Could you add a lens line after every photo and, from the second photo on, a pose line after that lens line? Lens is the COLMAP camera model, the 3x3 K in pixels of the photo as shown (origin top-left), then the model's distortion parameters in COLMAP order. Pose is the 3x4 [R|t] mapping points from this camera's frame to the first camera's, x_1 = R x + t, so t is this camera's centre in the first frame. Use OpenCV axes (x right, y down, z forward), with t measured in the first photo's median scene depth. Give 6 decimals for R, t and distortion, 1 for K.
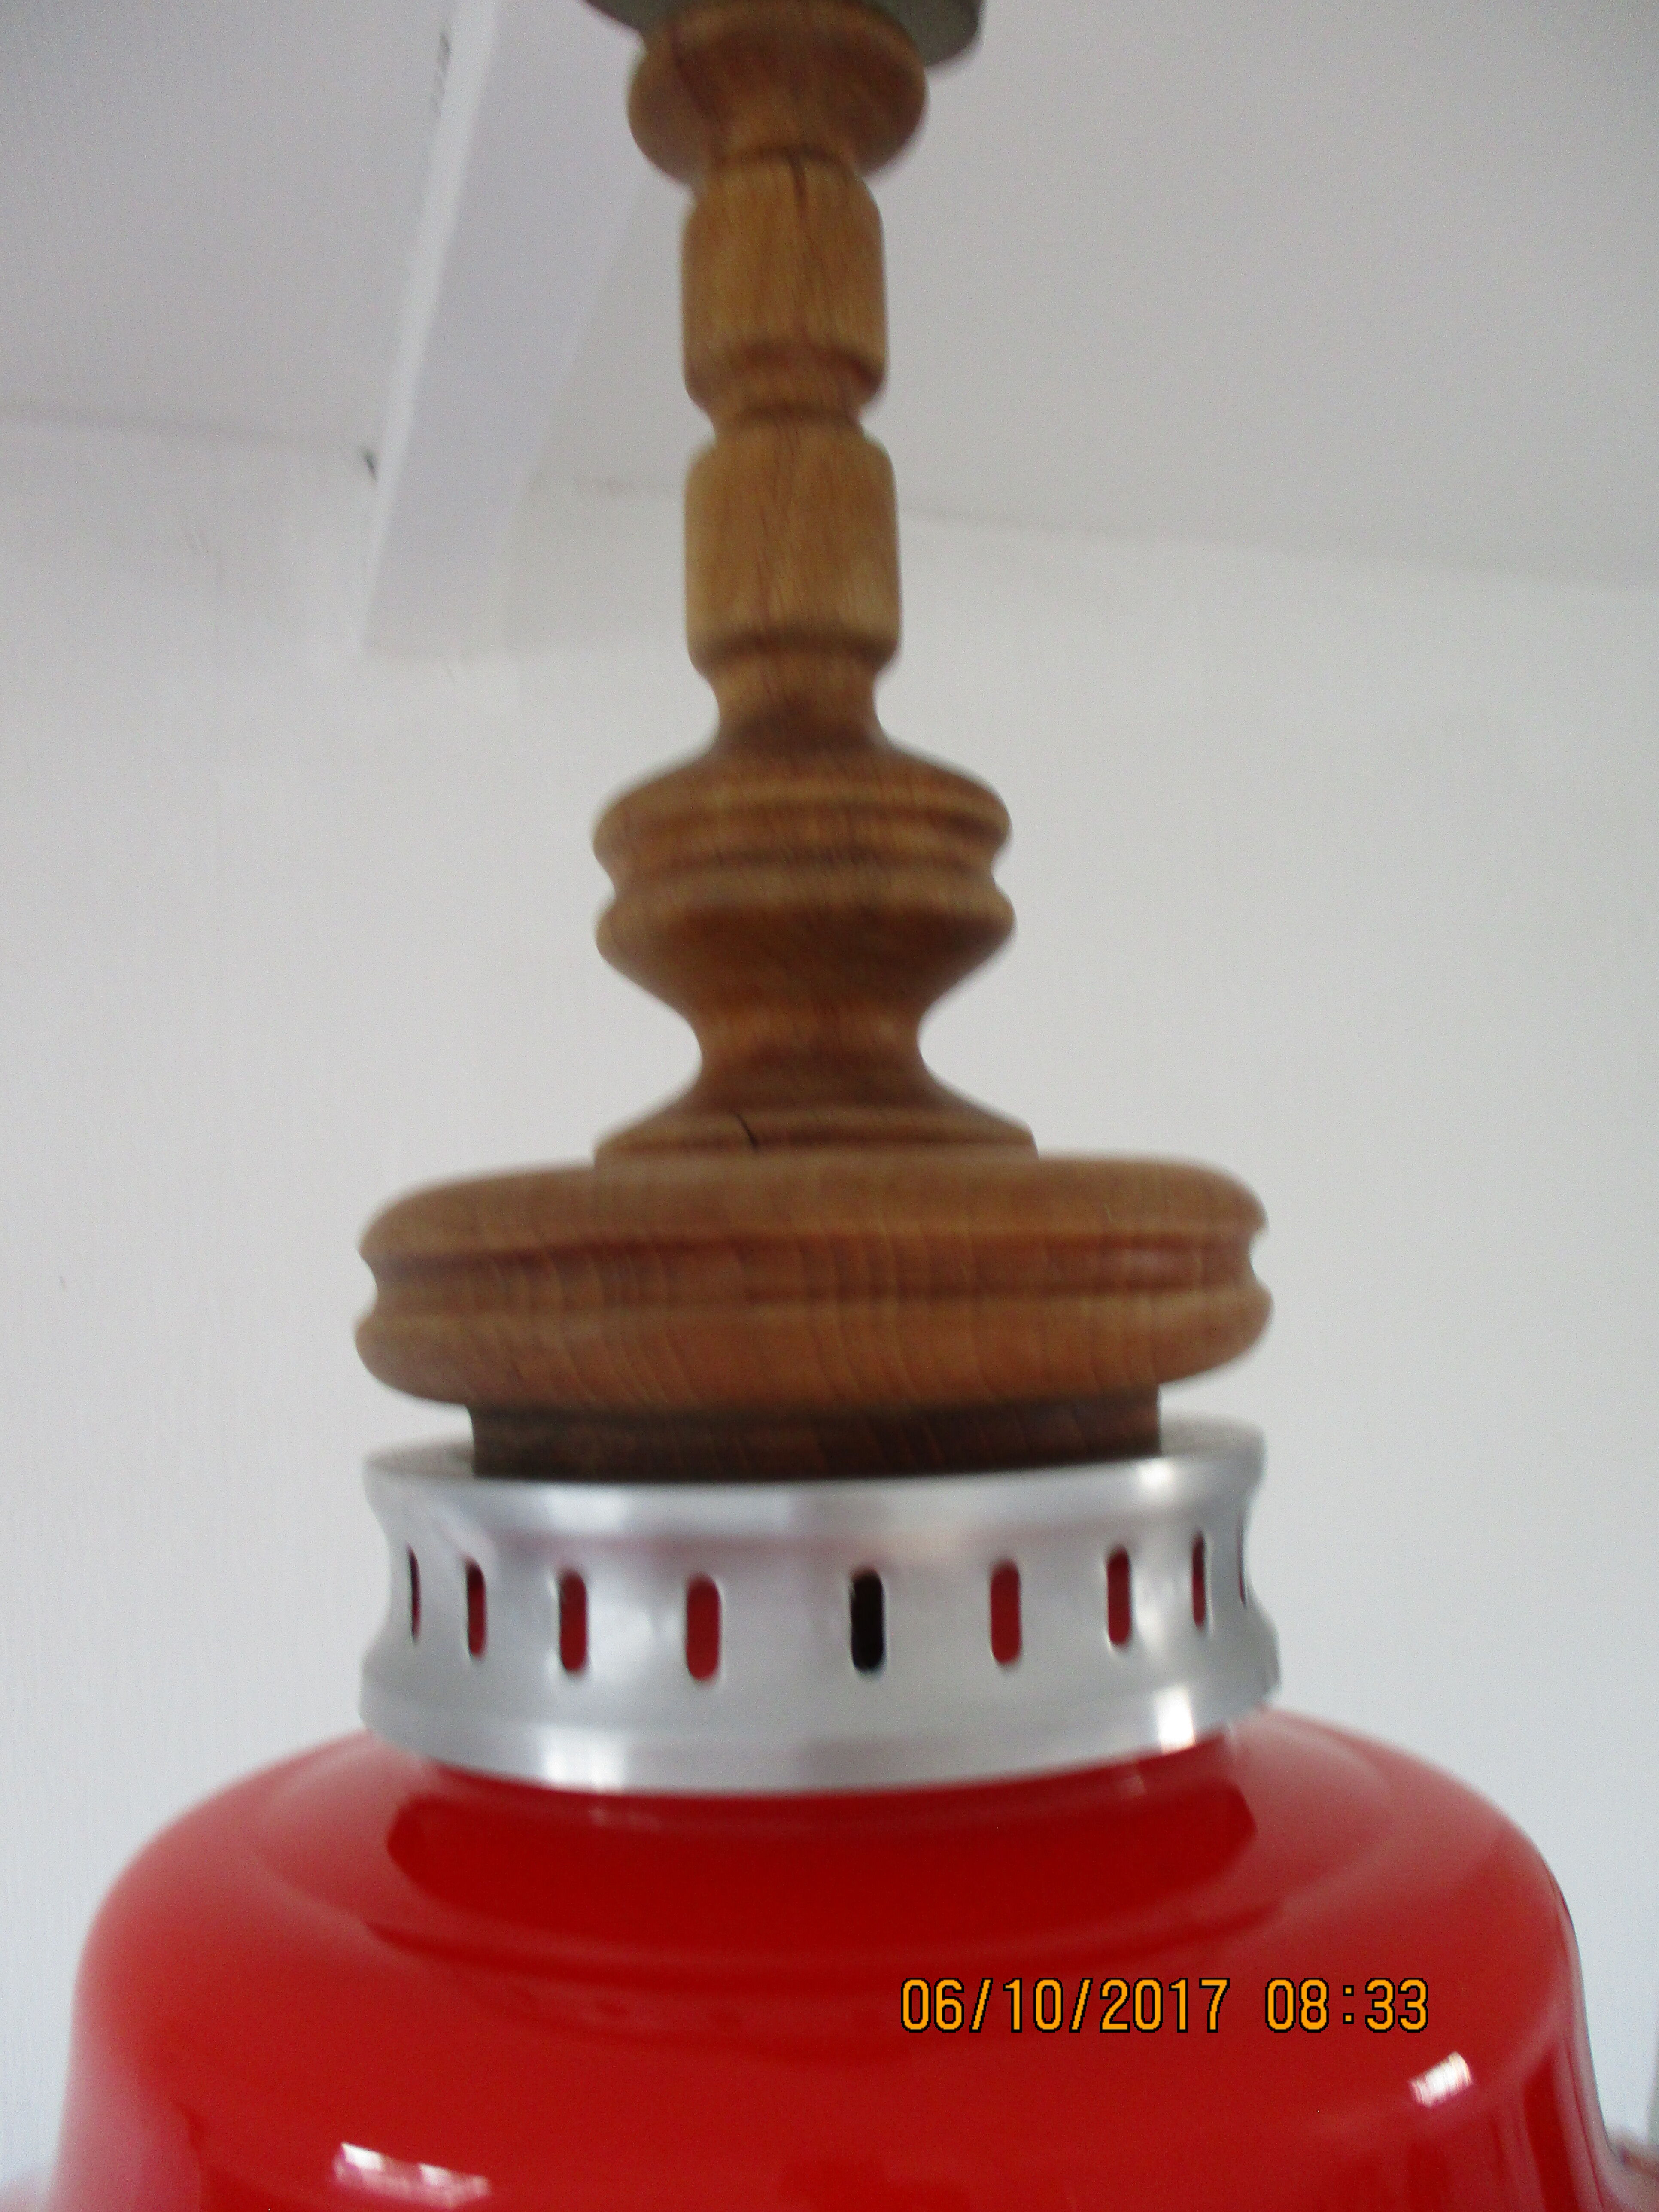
lens RADIAL K [[1828.8, 0, 829.5], [0, 1828.8, 1106.0], [0, 0, 1]] dist [-0.012782, -0.003532]
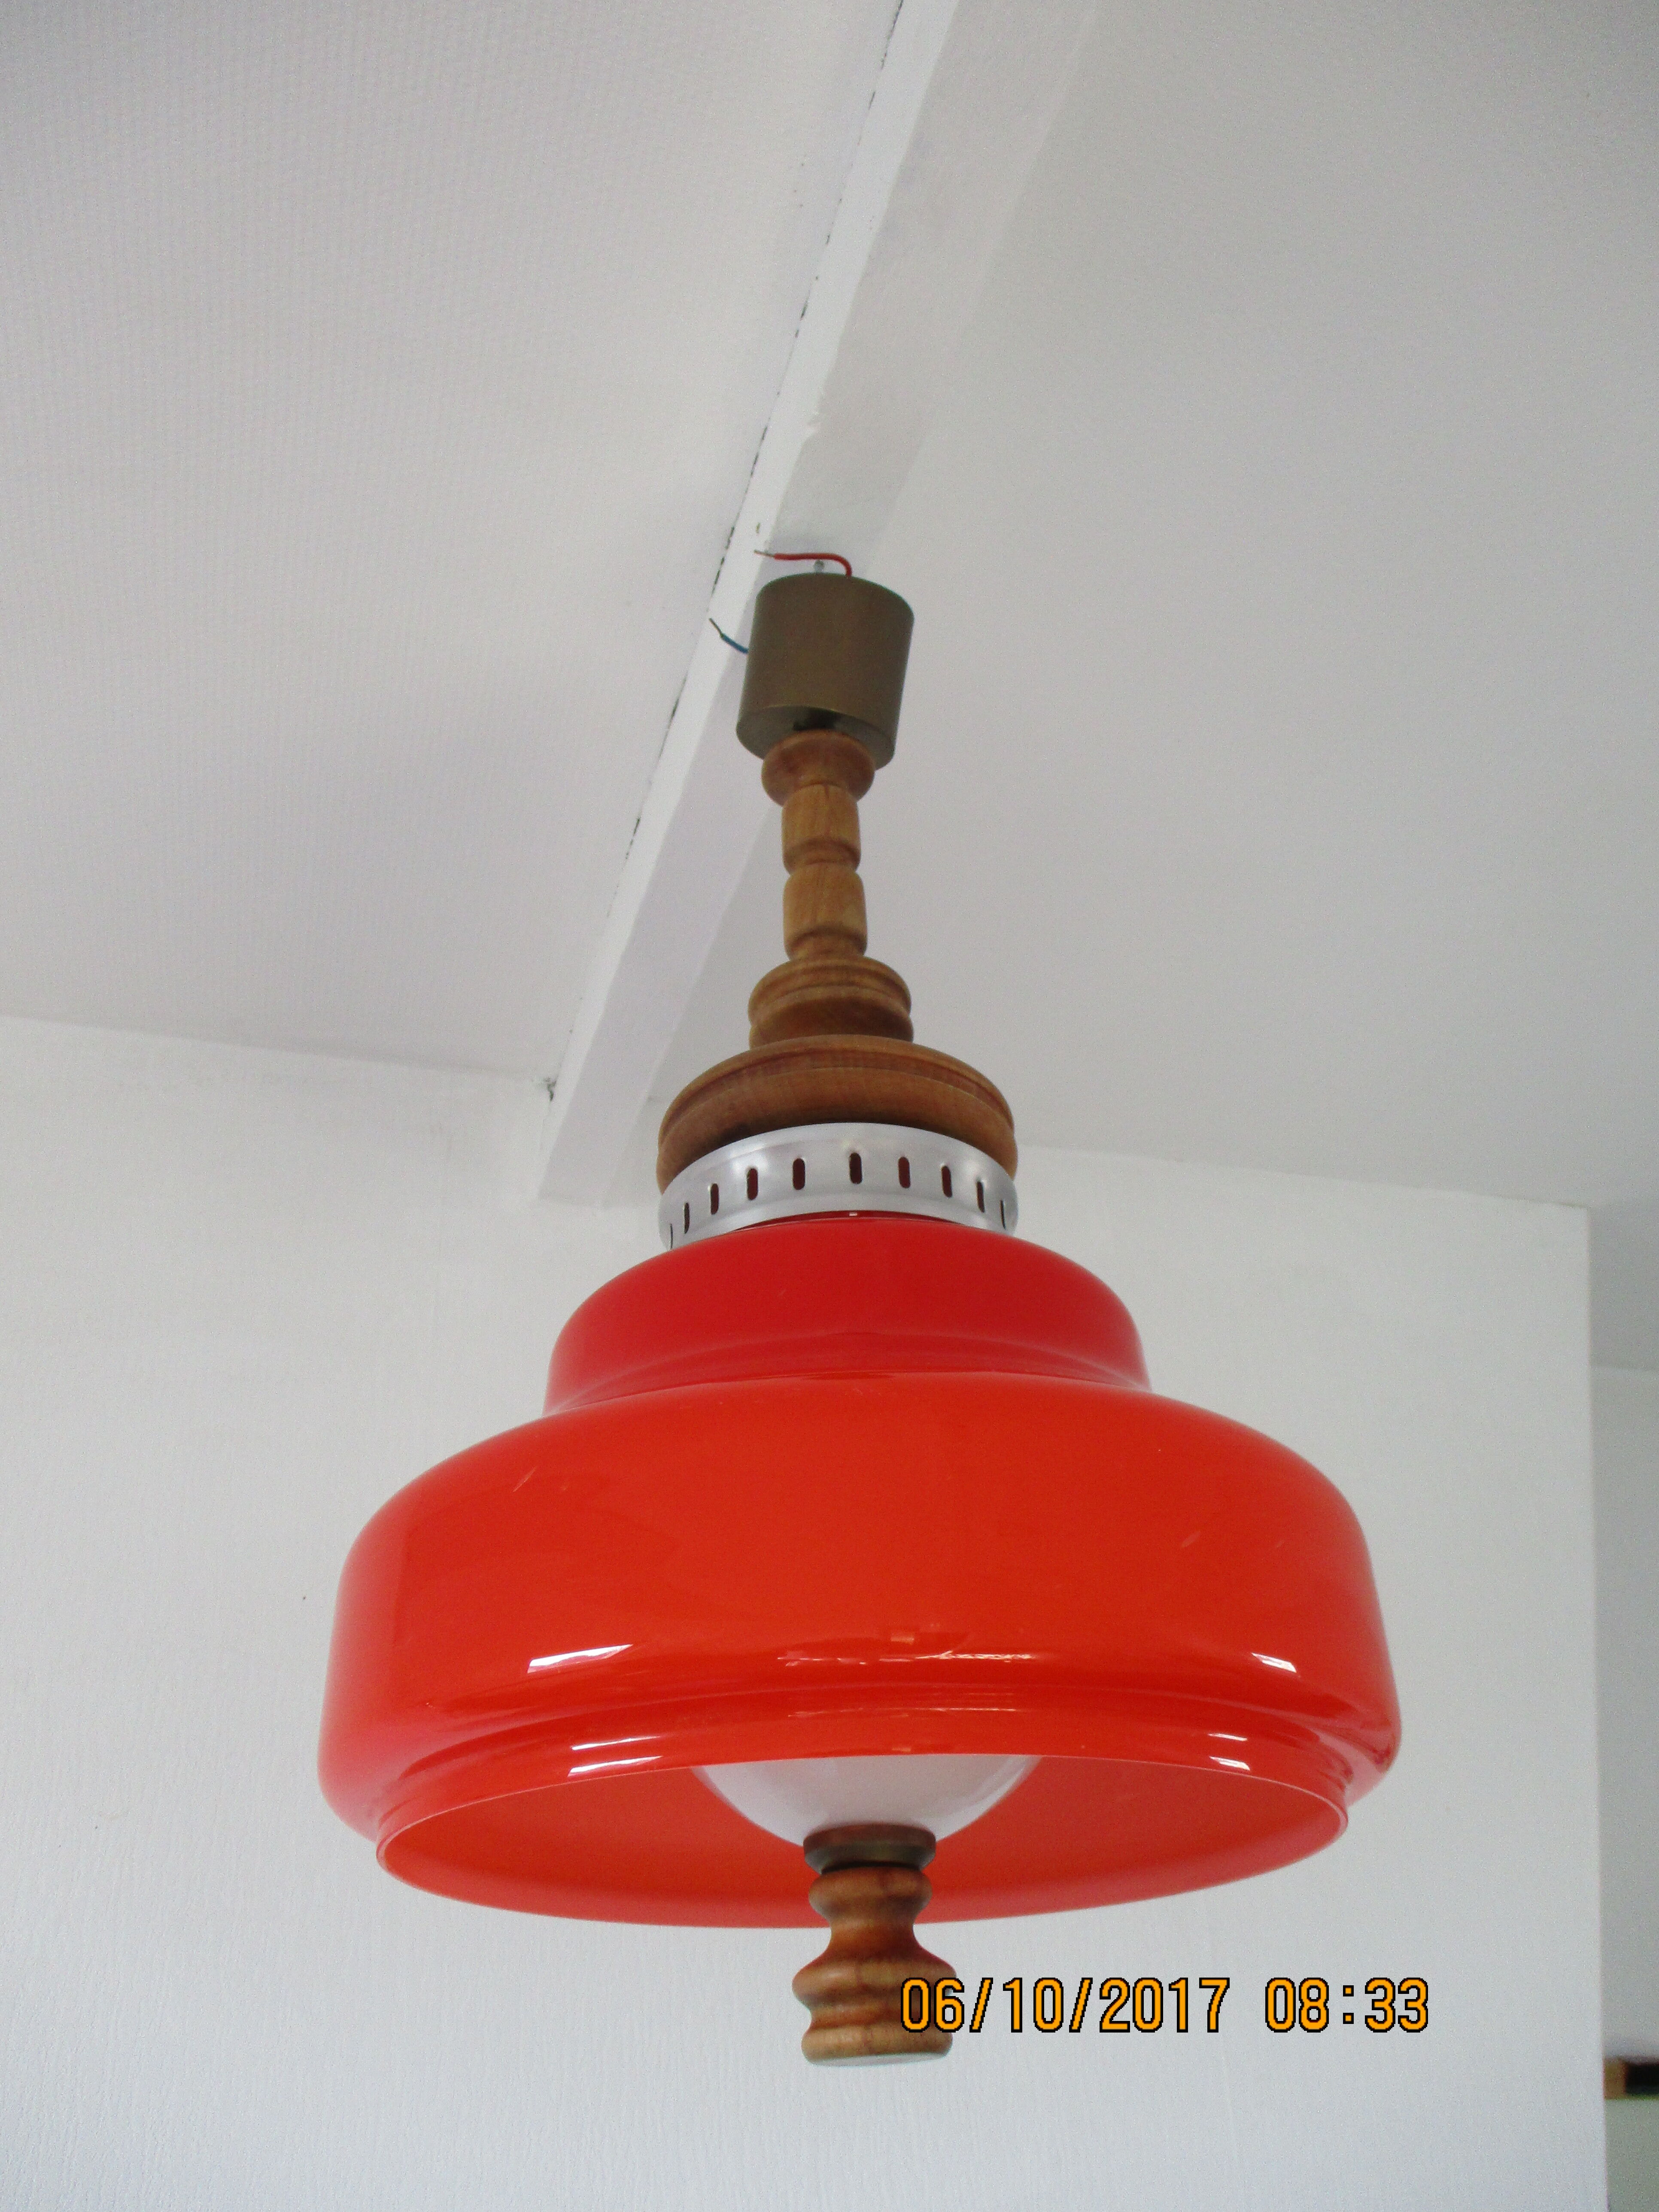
lens RADIAL K [[1843.8, 0, 829.5], [0, 1843.8, 1106.0], [0, 0, 1]] dist [-0.023263, 0.010729]
pose [[0.999735, -0.018862, -0.013203, 0.016764], [0.011318, 0.902007, -0.431573, 1.207134], [0.020050, 0.431310, 0.901981, -1.400348]]
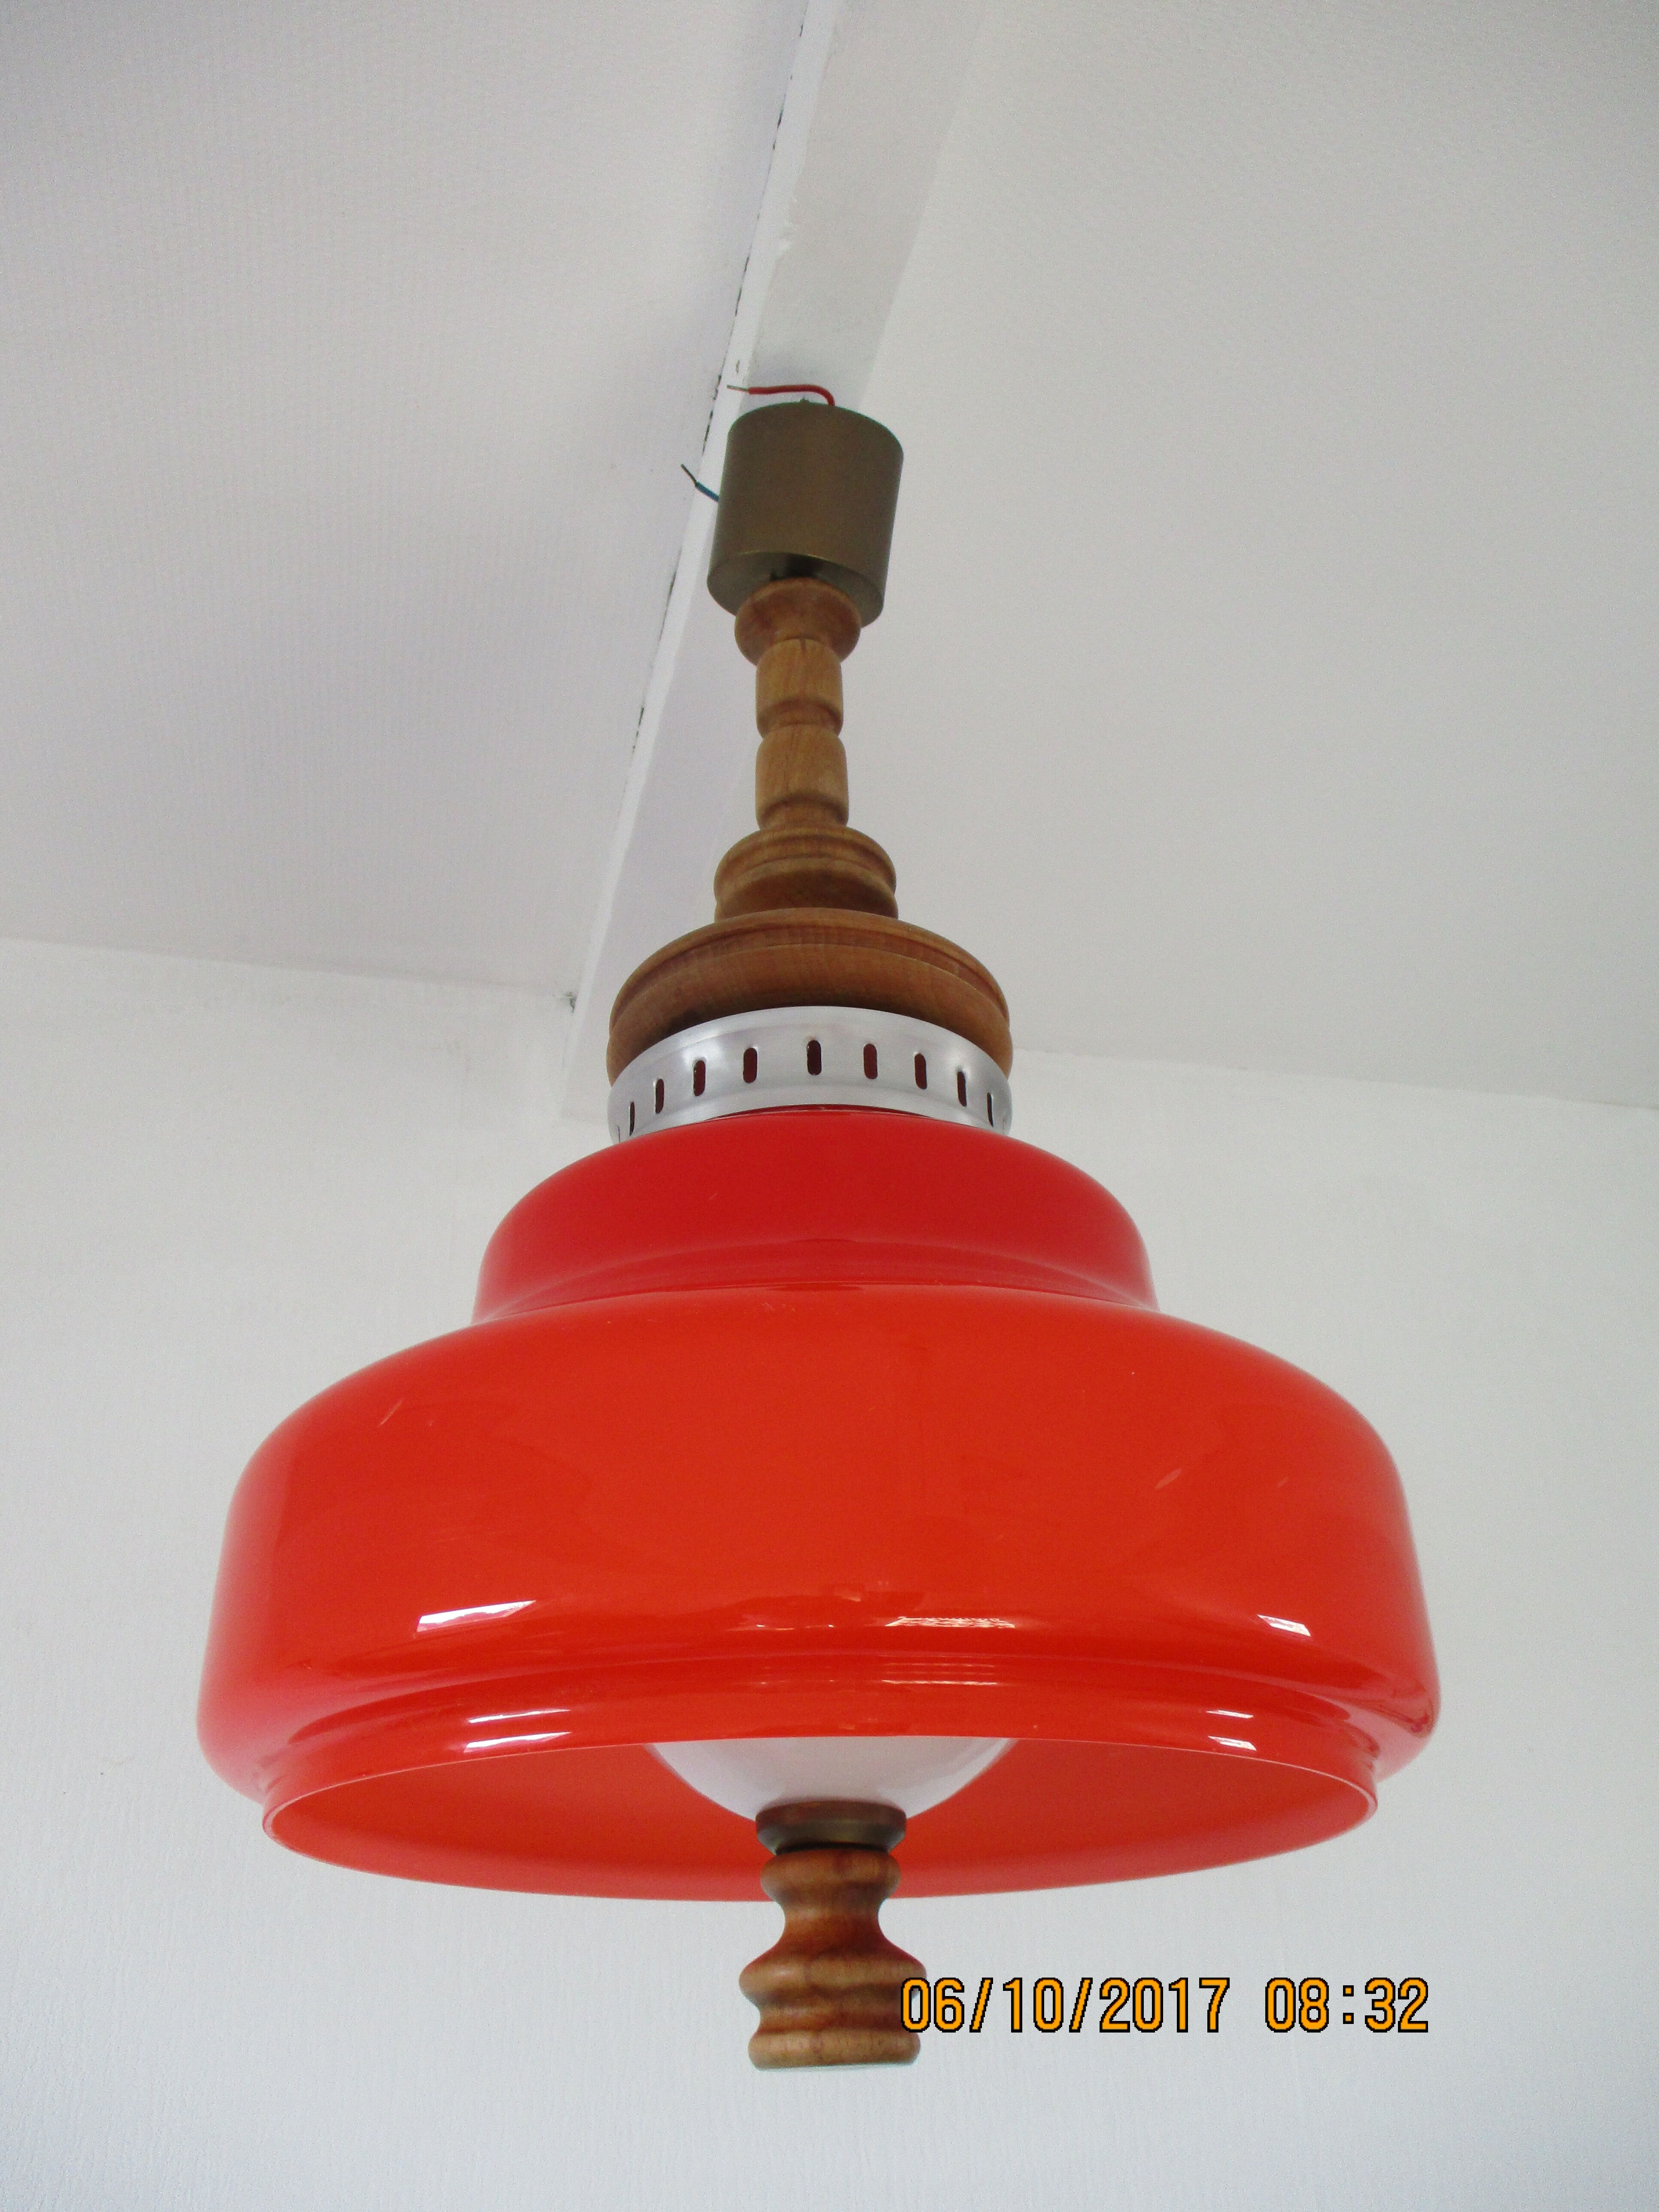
lens RADIAL K [[1843.8, 0, 829.5], [0, 1843.8, 1106.0], [0, 0, 1]] dist [-0.023263, 0.010729]
pose [[0.997274, -0.033969, -0.065510, 0.172911], [0.005005, 0.916845, -0.399213, 1.135963], [0.073623, 0.397796, 0.914515, -1.099325]]
